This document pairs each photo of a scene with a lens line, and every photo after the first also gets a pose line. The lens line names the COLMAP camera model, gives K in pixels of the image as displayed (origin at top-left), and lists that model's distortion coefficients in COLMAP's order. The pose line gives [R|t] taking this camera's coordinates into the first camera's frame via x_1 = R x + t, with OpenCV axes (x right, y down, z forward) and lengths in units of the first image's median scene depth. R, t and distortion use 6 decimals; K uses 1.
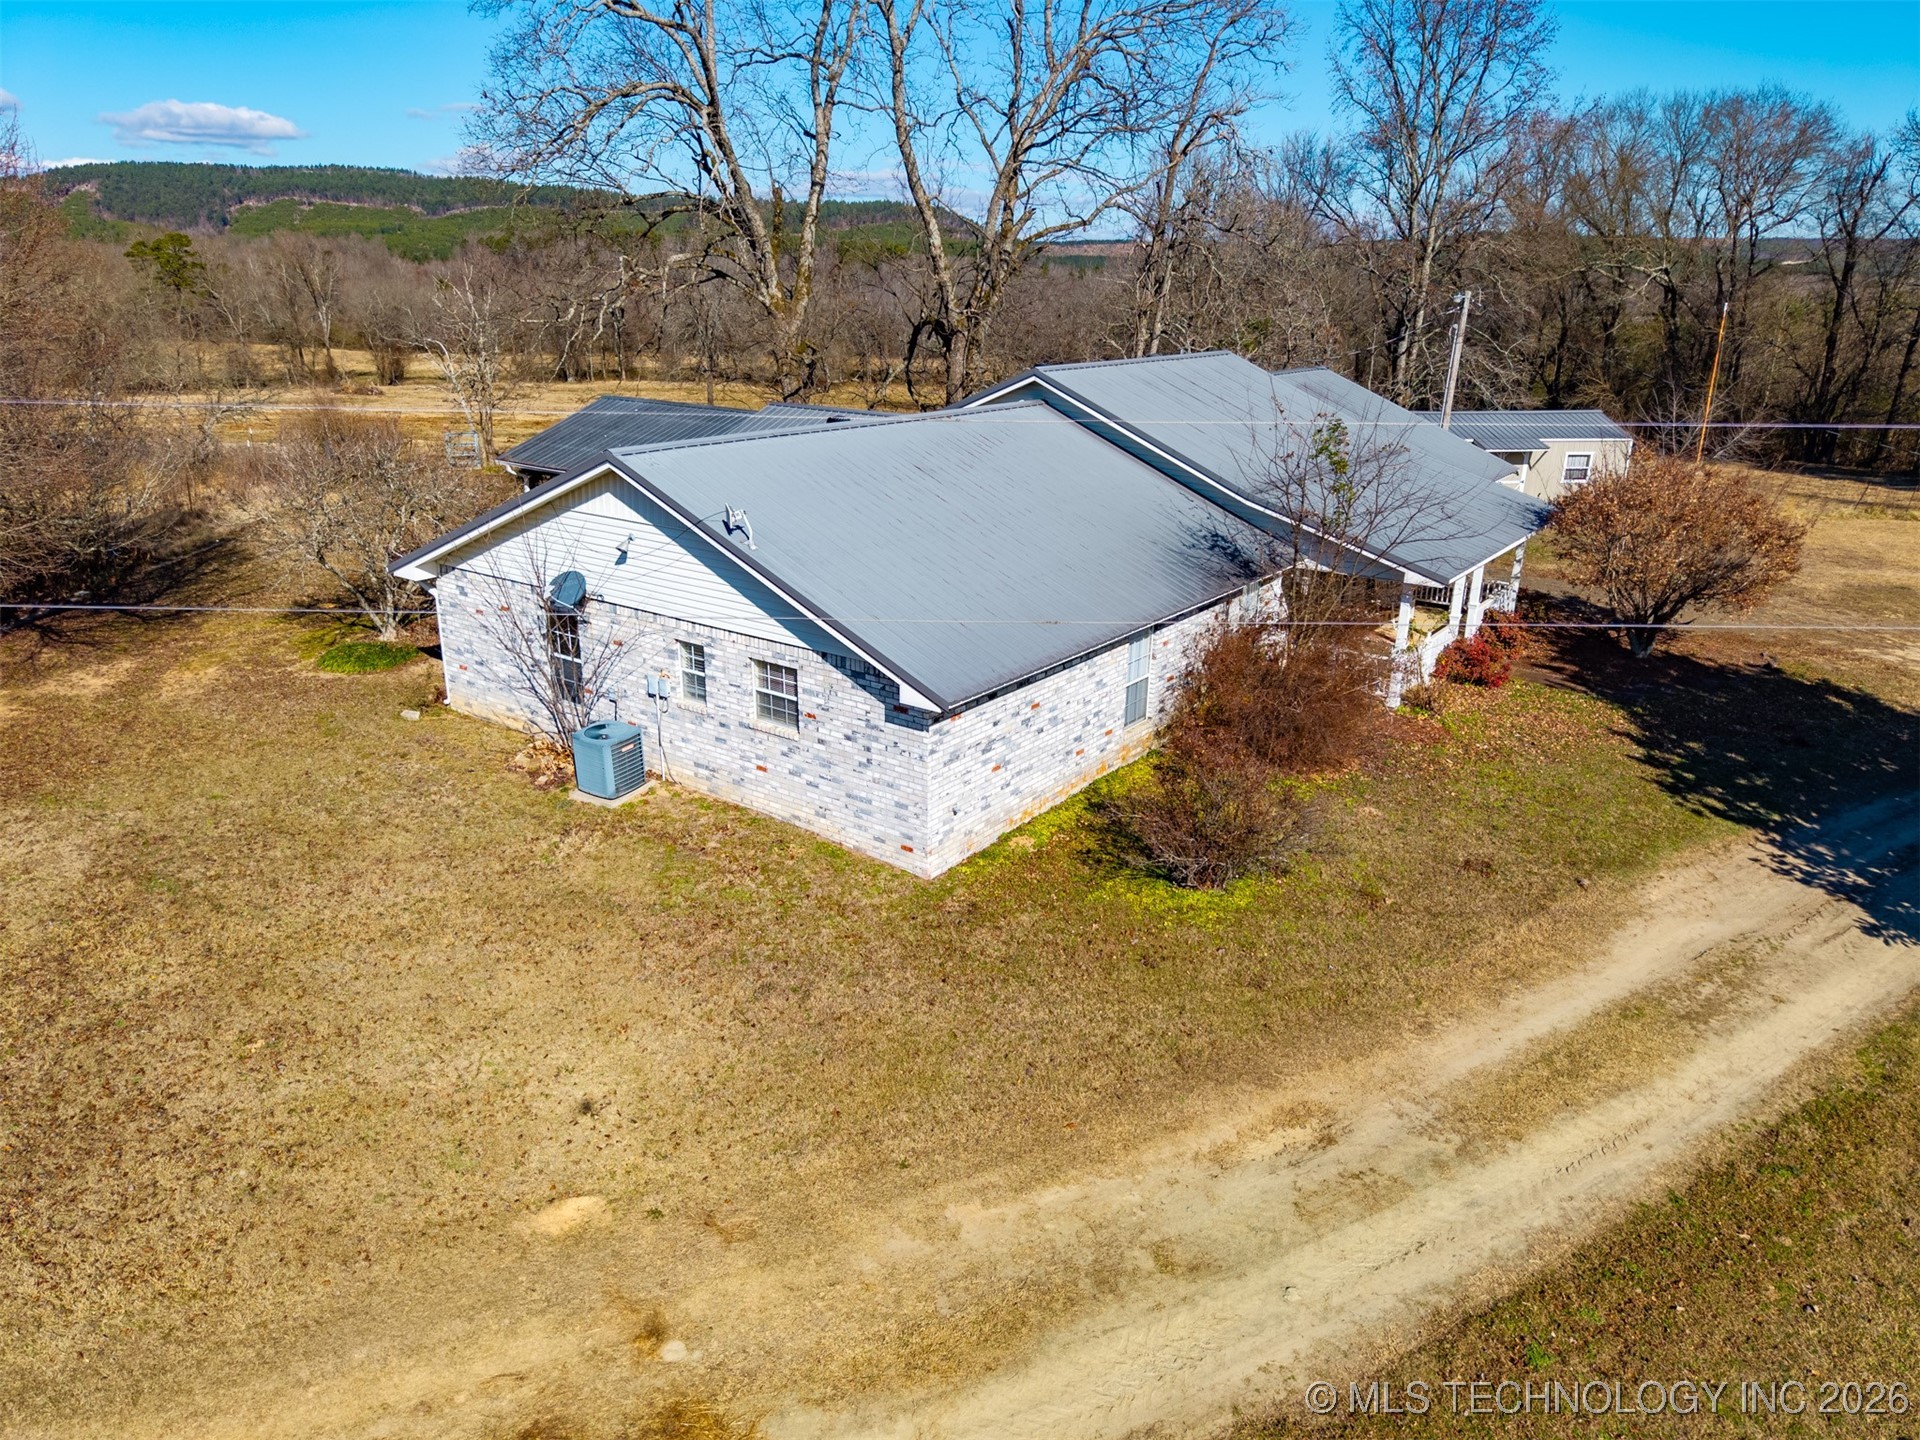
lens RADIAL K [[1331.7, 0, 949.2], [0, 1331.7, 721.6], [0, 0, 1]] dist [0.104518, -0.188689]
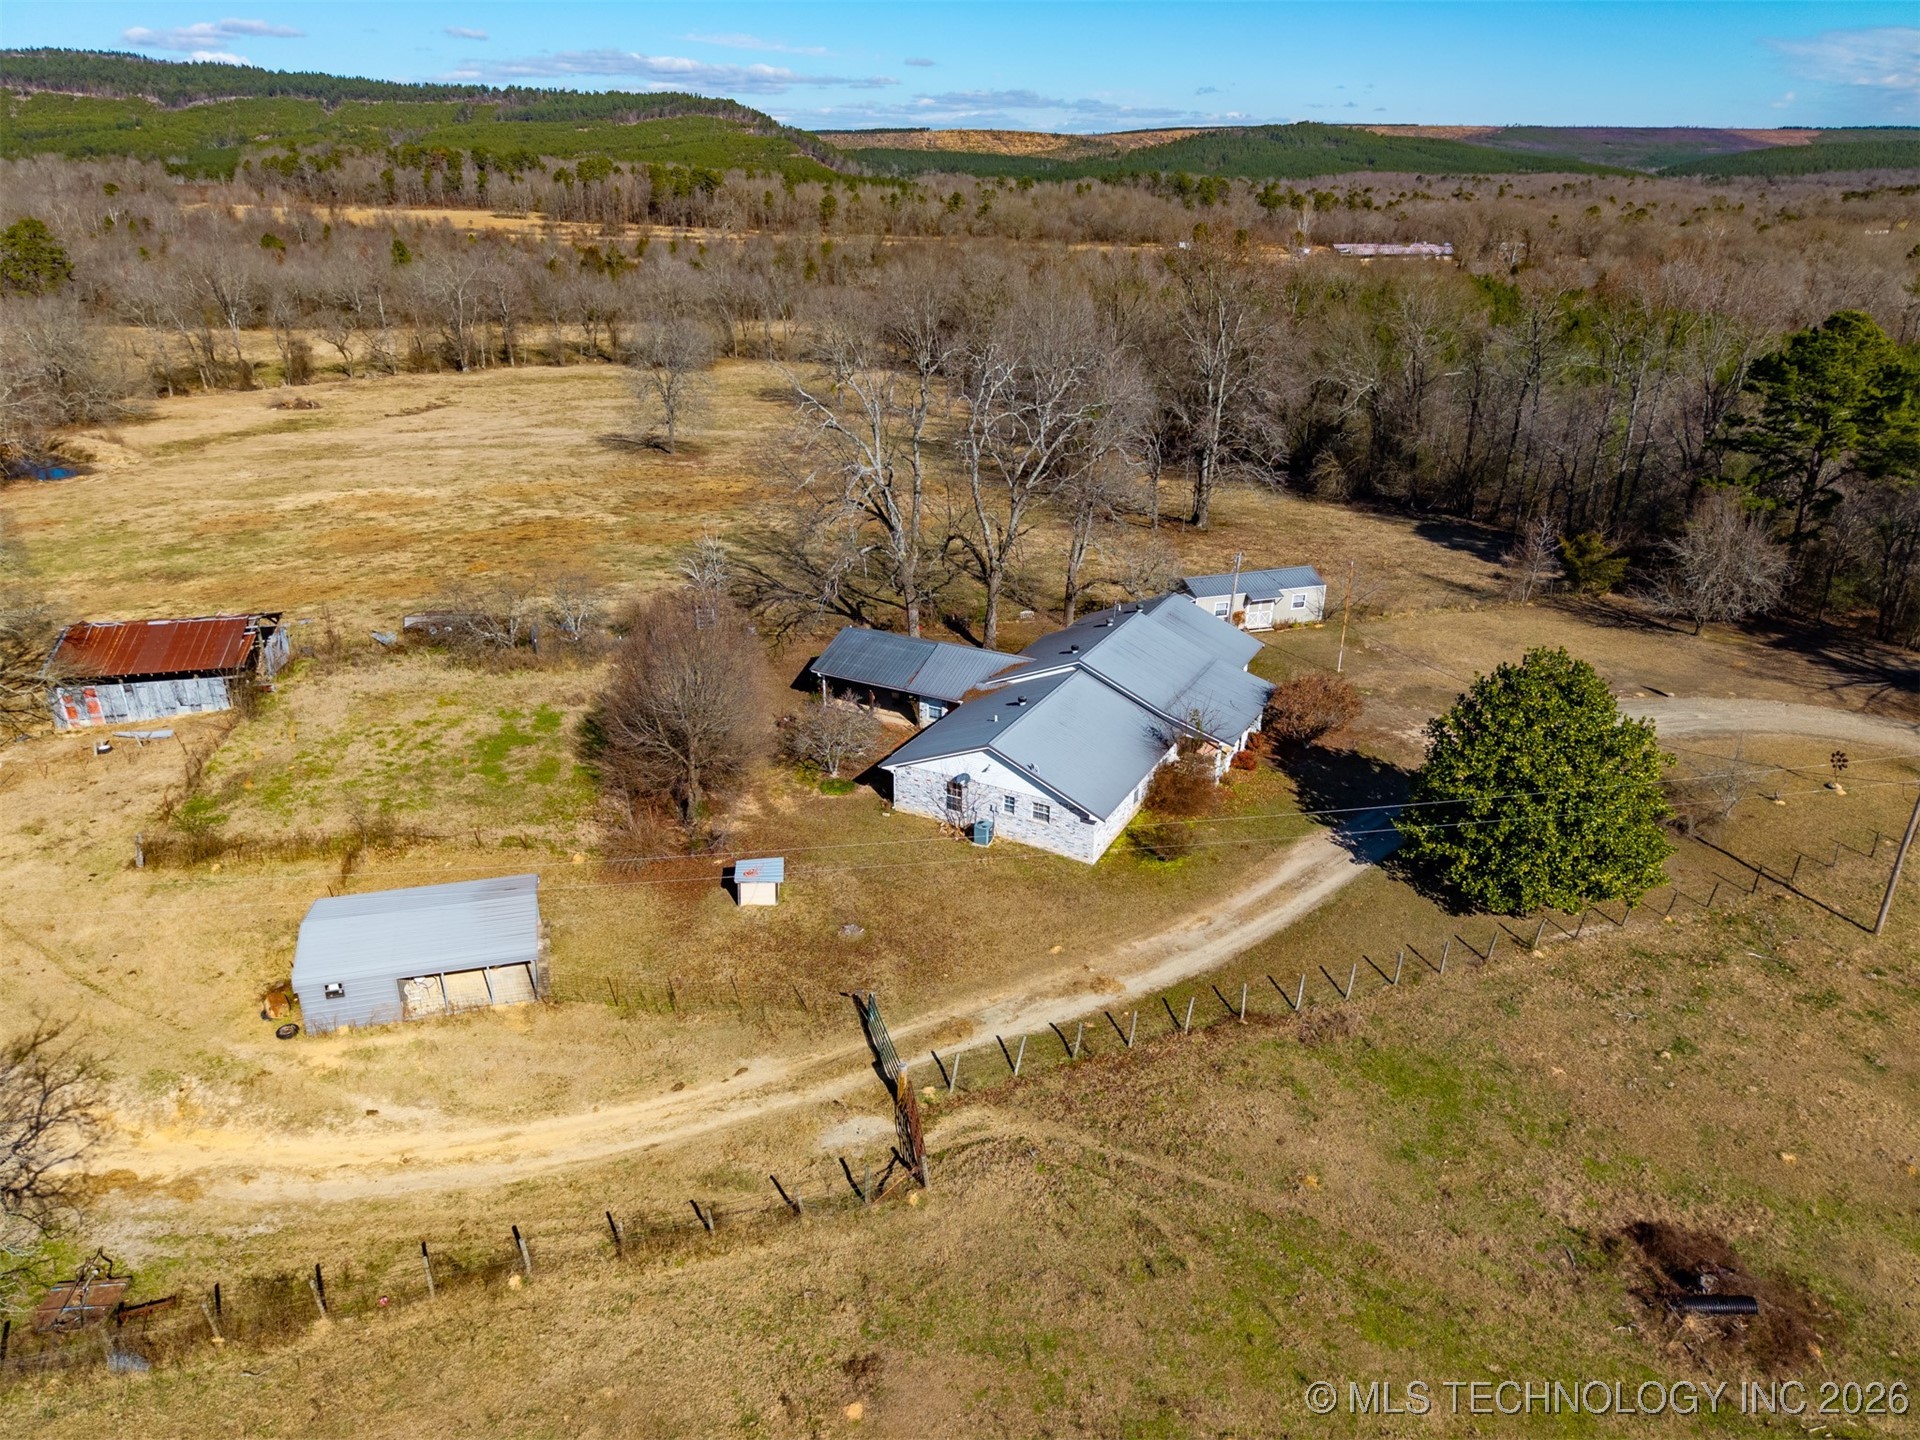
lens RADIAL K [[1331.7, 0, 949.2], [0, 1331.7, 721.6], [0, 0, 1]] dist [0.104518, -0.188689]
pose [[0.989416, -0.060777, 0.131763, -0.771149], [0.050564, 0.995550, 0.079518, -0.515885], [-0.136009, -0.072014, 0.988087, -2.215075]]
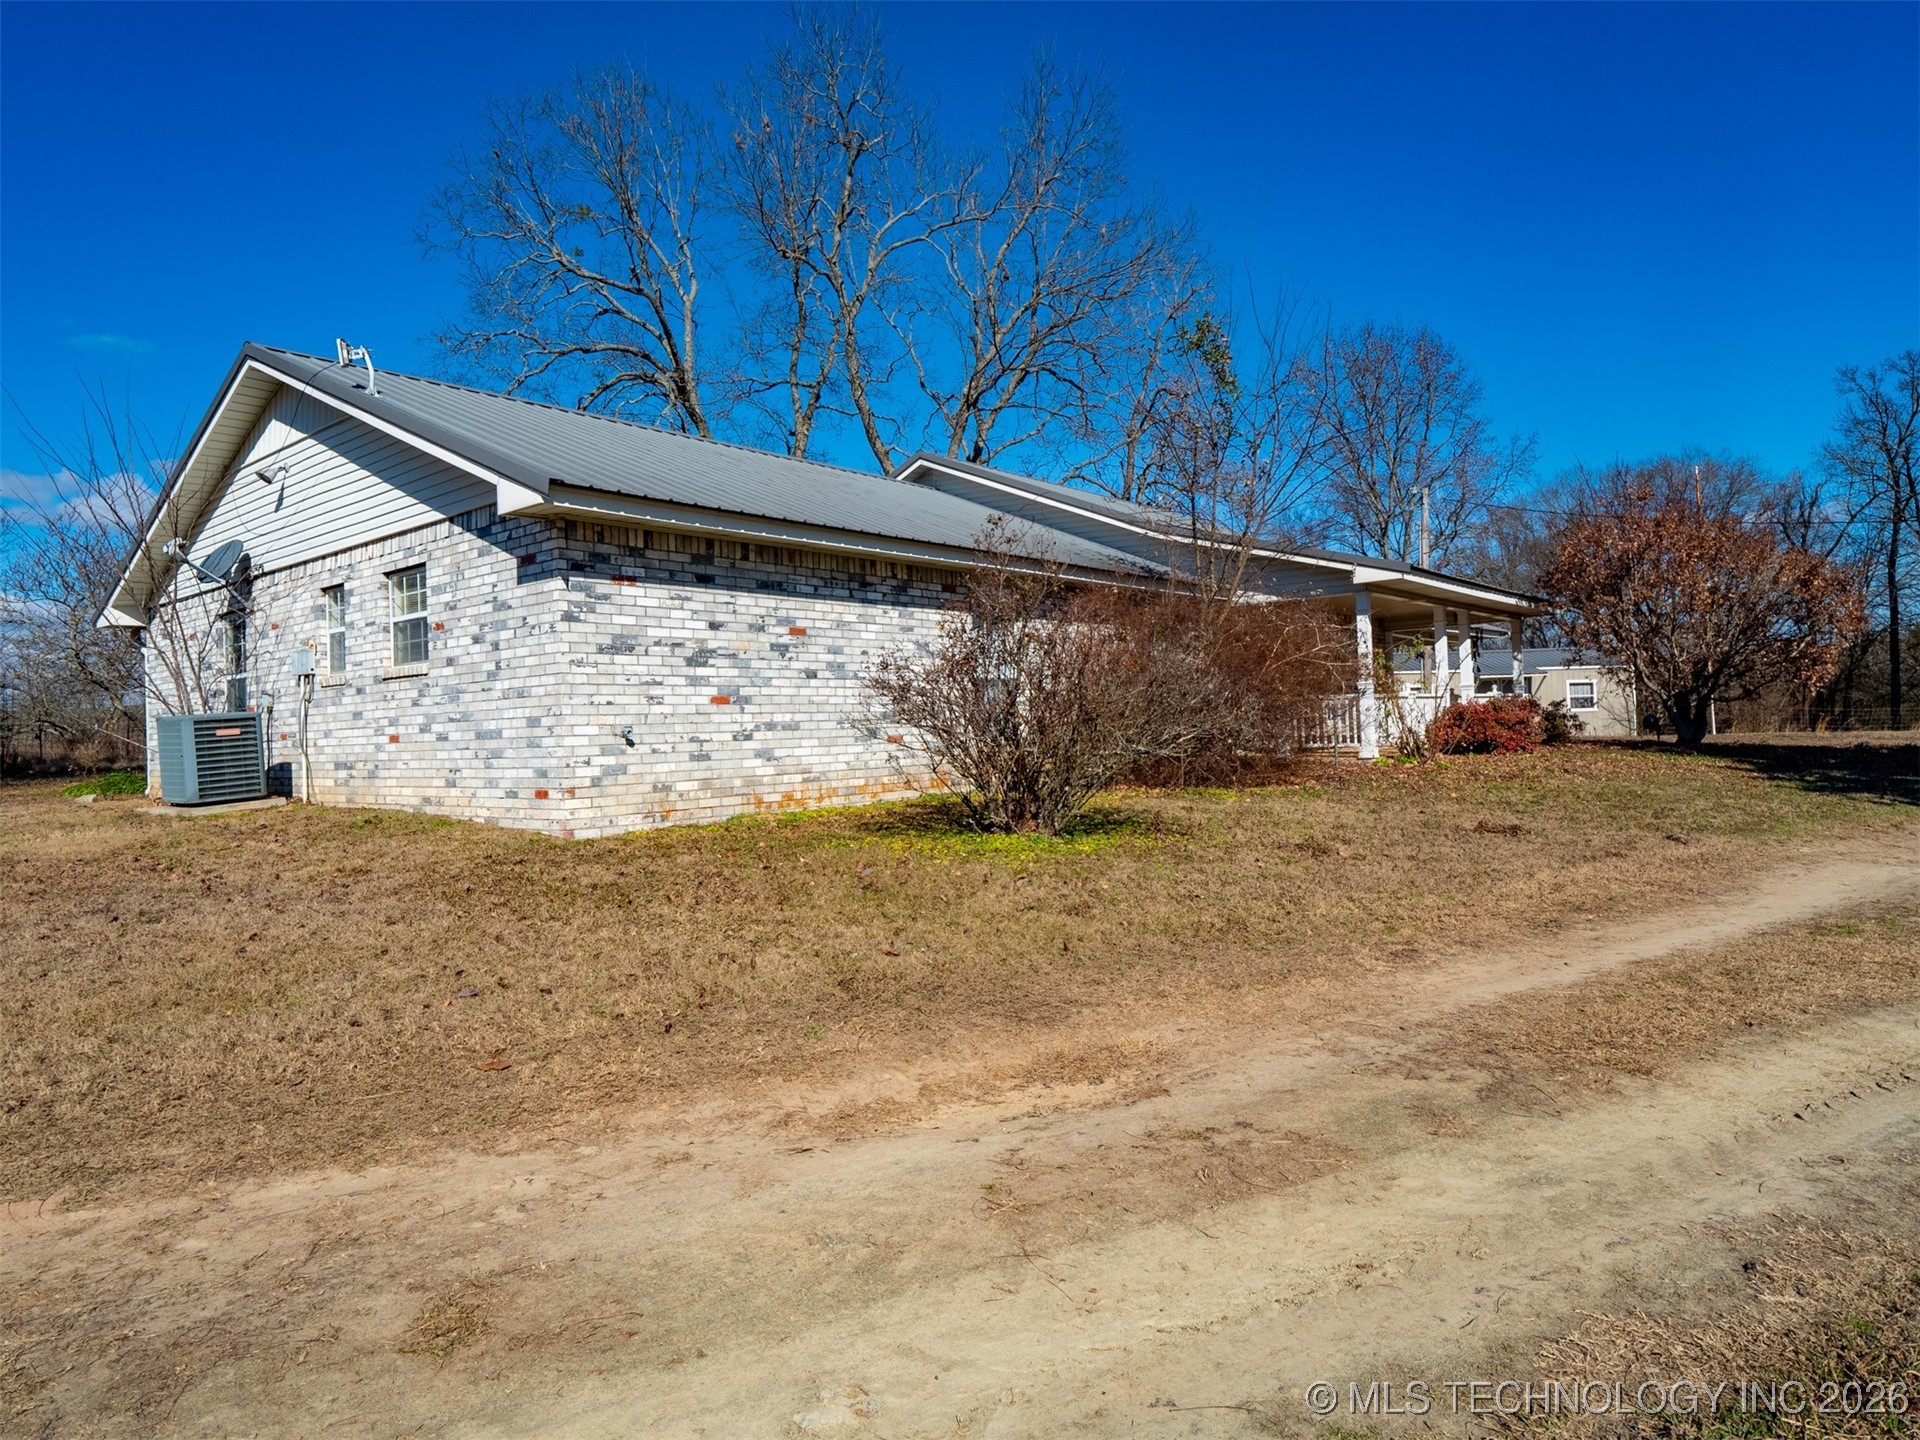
lens RADIAL K [[1171.6, 0, 969.6], [0, 1171.6, 677.8], [0, 0, 1]] dist [0.000652, -0.030494]
pose [[0.997429, -0.052240, -0.049054, 0.182836], [0.031318, 0.933465, -0.357298, 0.229805], [0.064455, 0.354843, 0.932701, 0.461691]]
